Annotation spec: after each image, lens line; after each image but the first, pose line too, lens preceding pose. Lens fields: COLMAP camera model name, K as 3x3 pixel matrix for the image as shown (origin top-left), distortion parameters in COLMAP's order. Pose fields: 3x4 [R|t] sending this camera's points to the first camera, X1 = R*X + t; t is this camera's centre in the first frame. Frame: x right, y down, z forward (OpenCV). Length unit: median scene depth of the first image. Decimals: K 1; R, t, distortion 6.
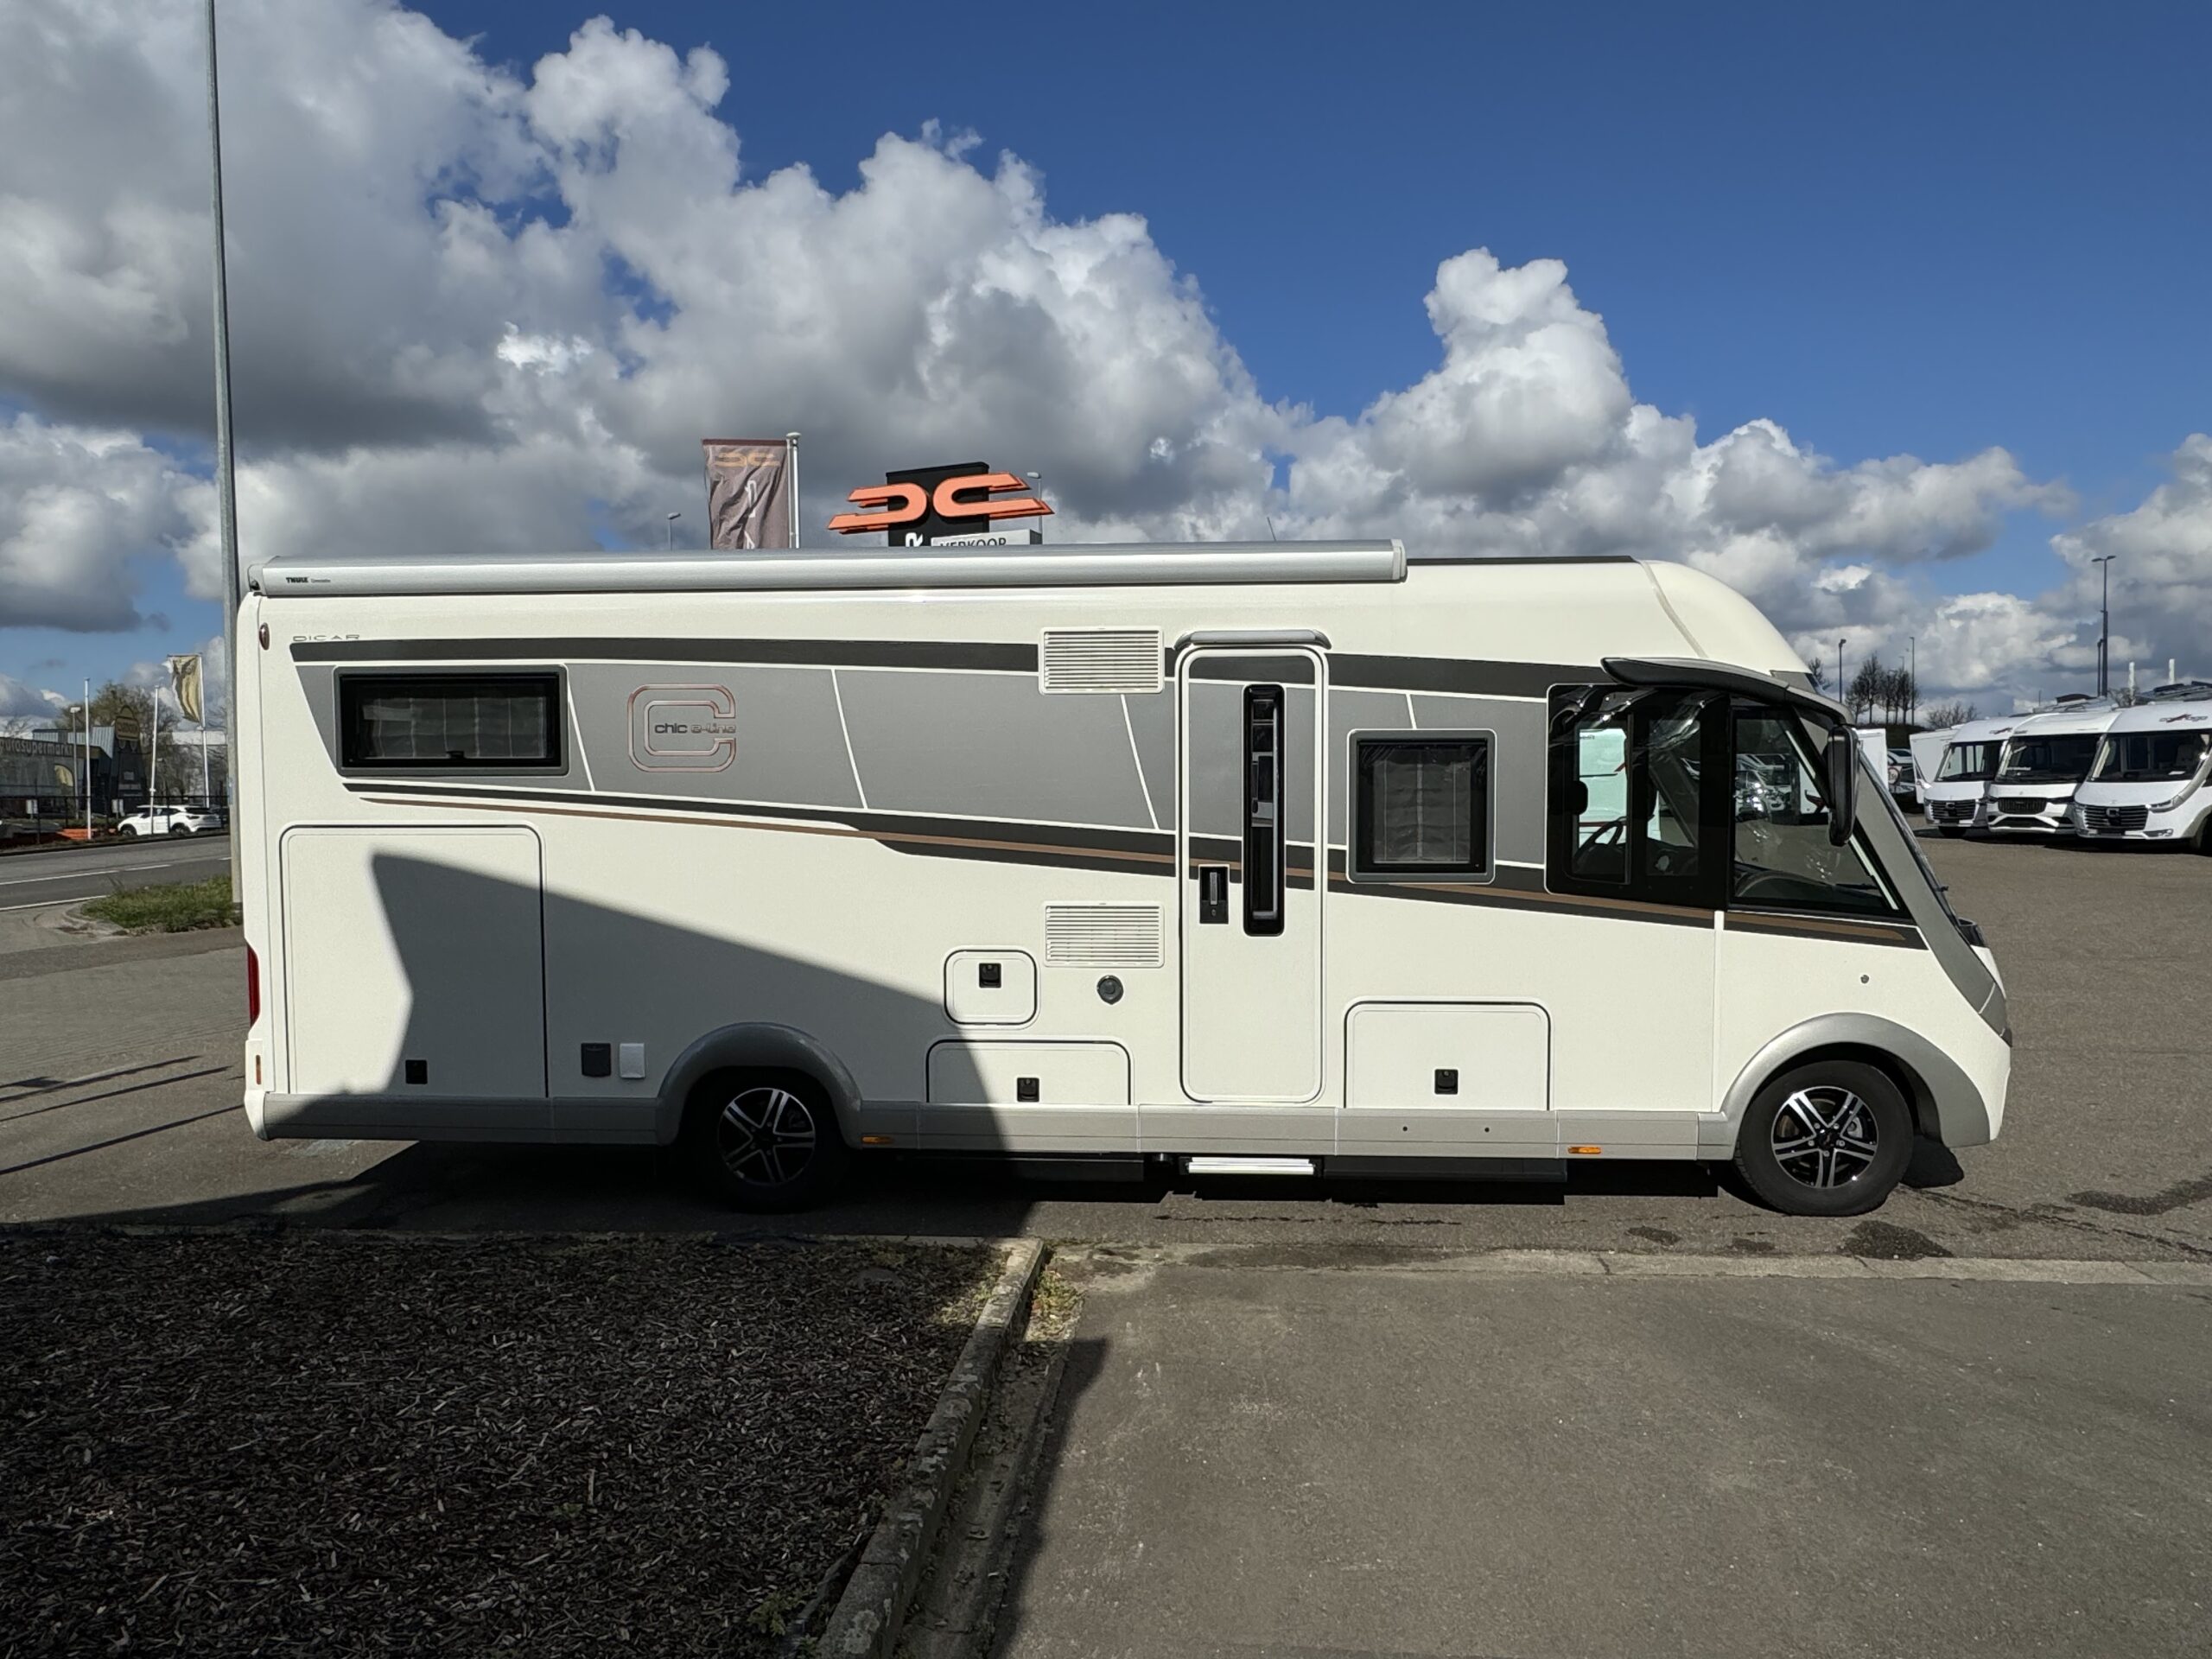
lens RADIAL K [[1346.0, 0, 1106.0], [0, 1346.0, 829.5], [0, 0, 1]] dist [-0.000629, 0.005579]
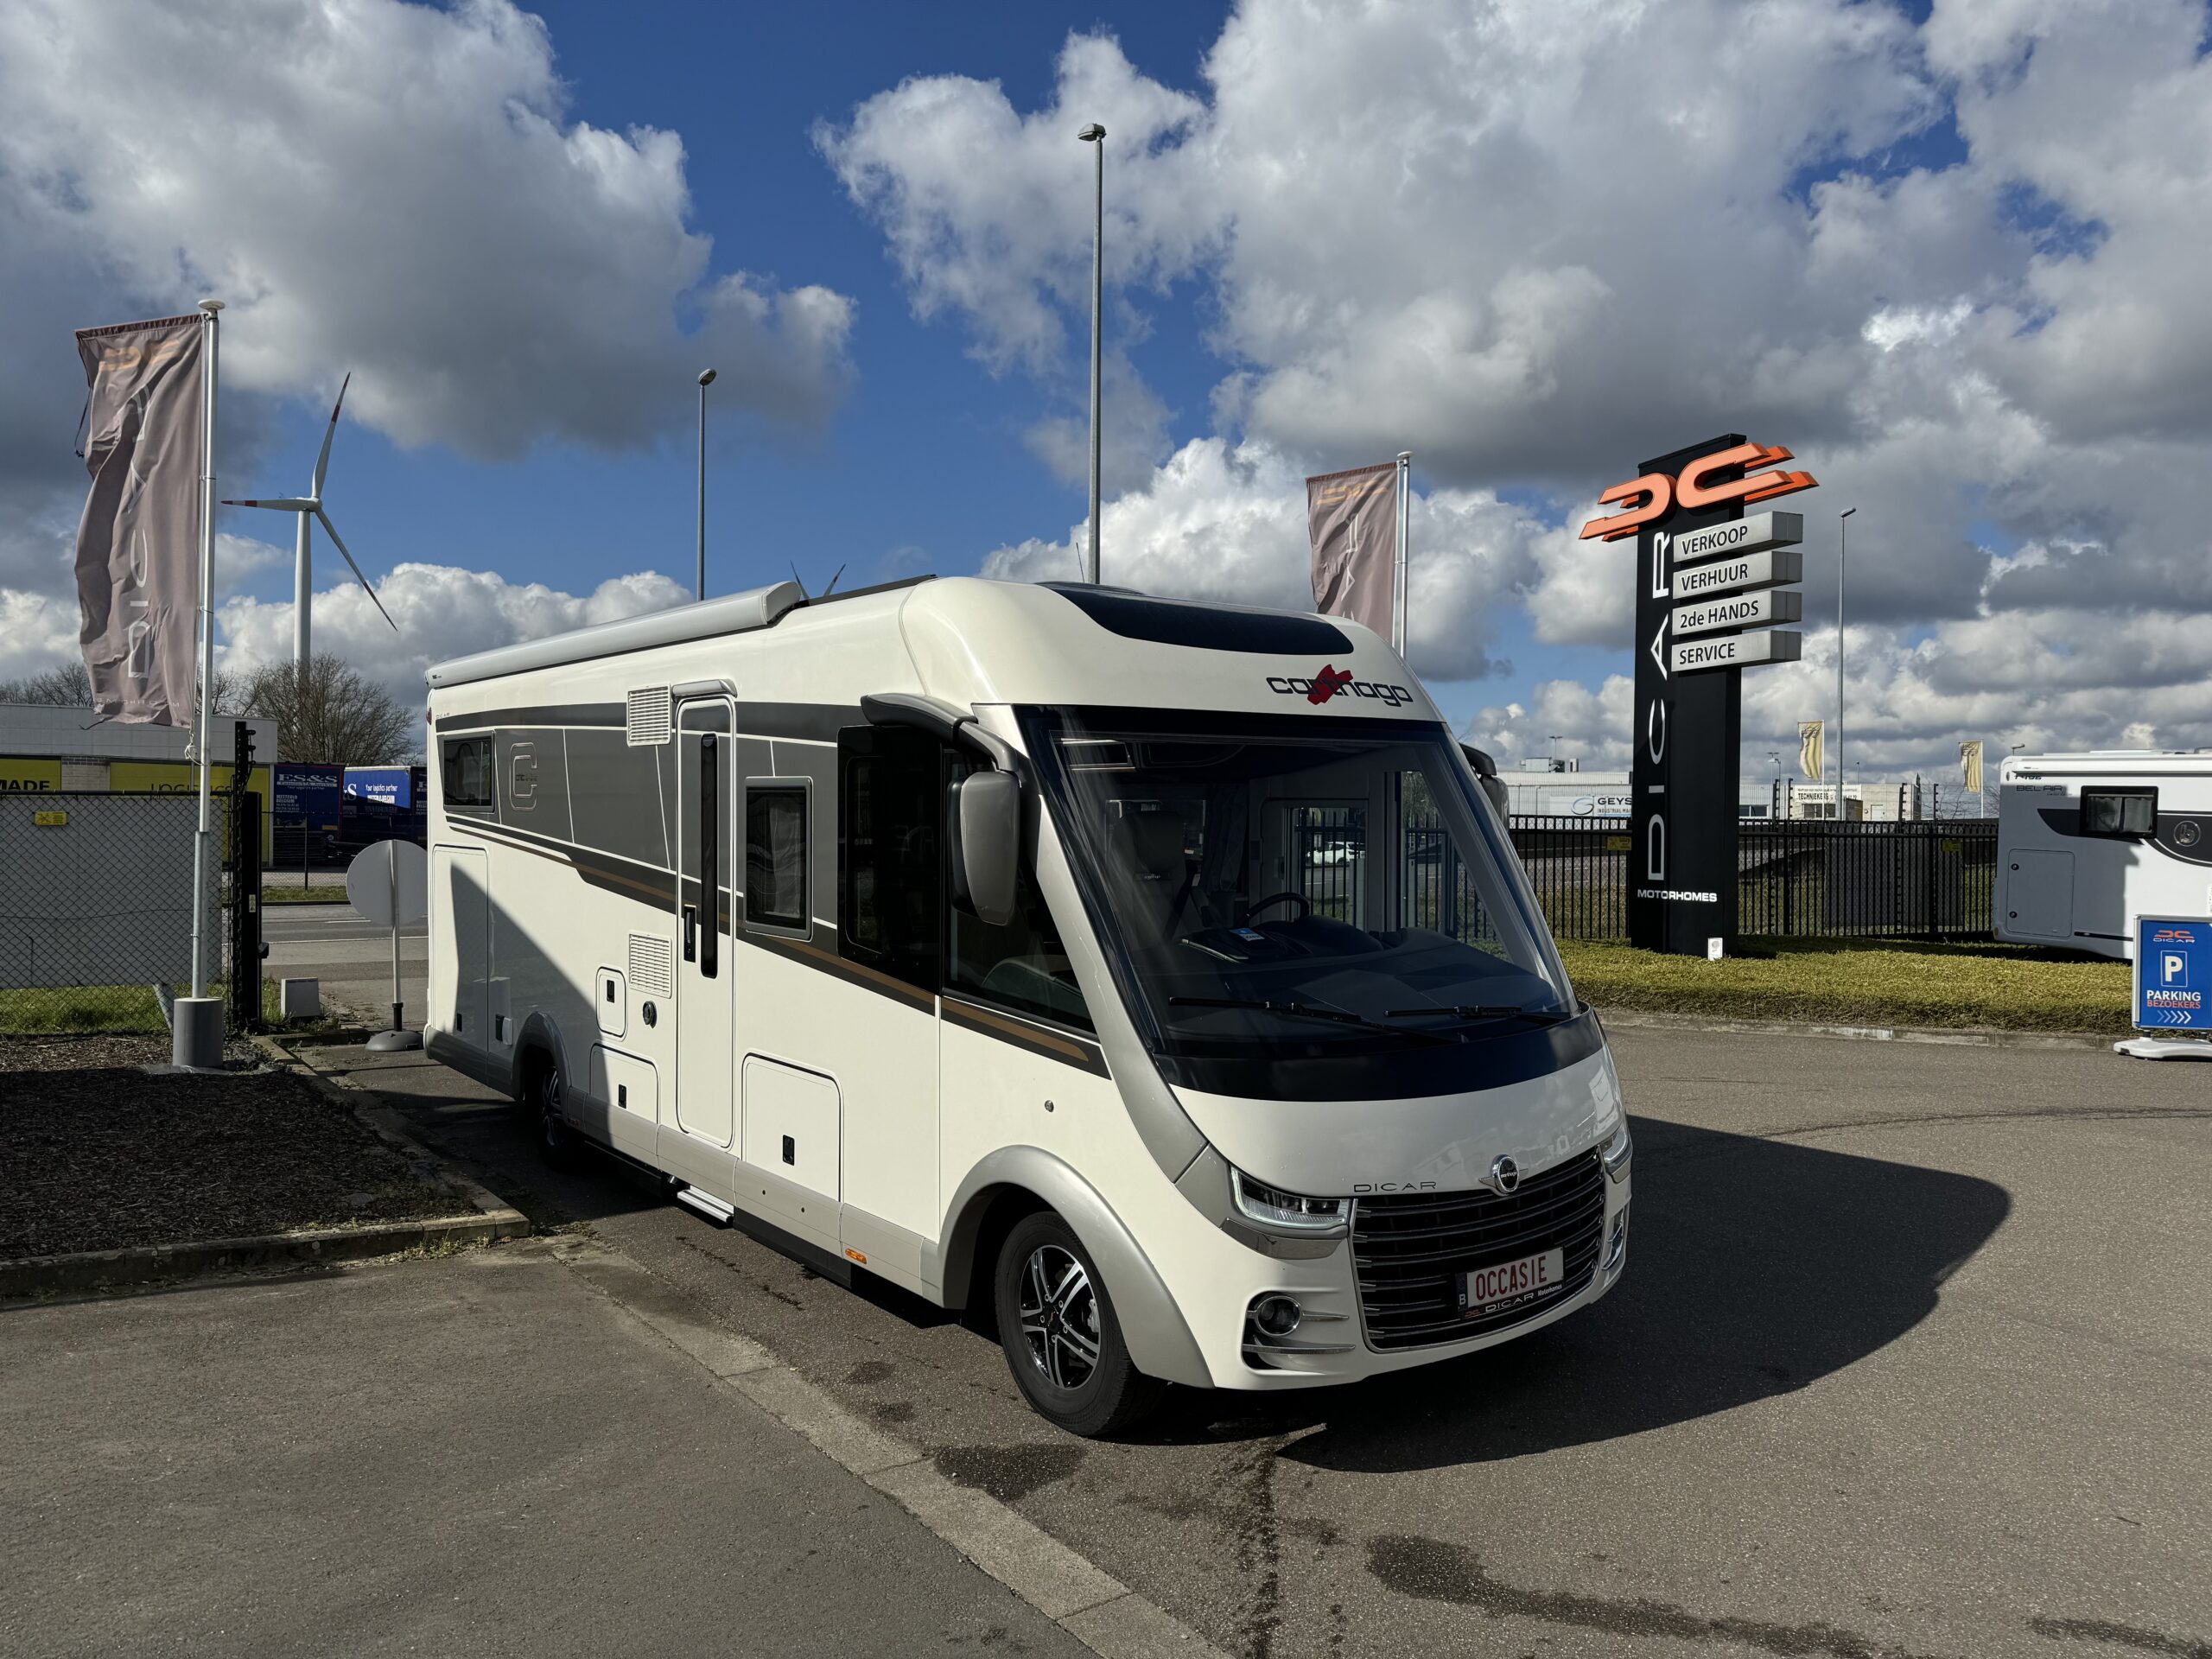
lens RADIAL K [[1512.1, 0, 1106.0], [0, 1512.1, 829.5], [0, 0, 1]] dist [0.107268, -0.139573]
pose [[0.670174, 0.021786, -0.741884, 1.190160], [-0.047042, 0.998806, -0.013163, -0.033118], [0.740712, 0.043721, 0.670399, 0.441392]]
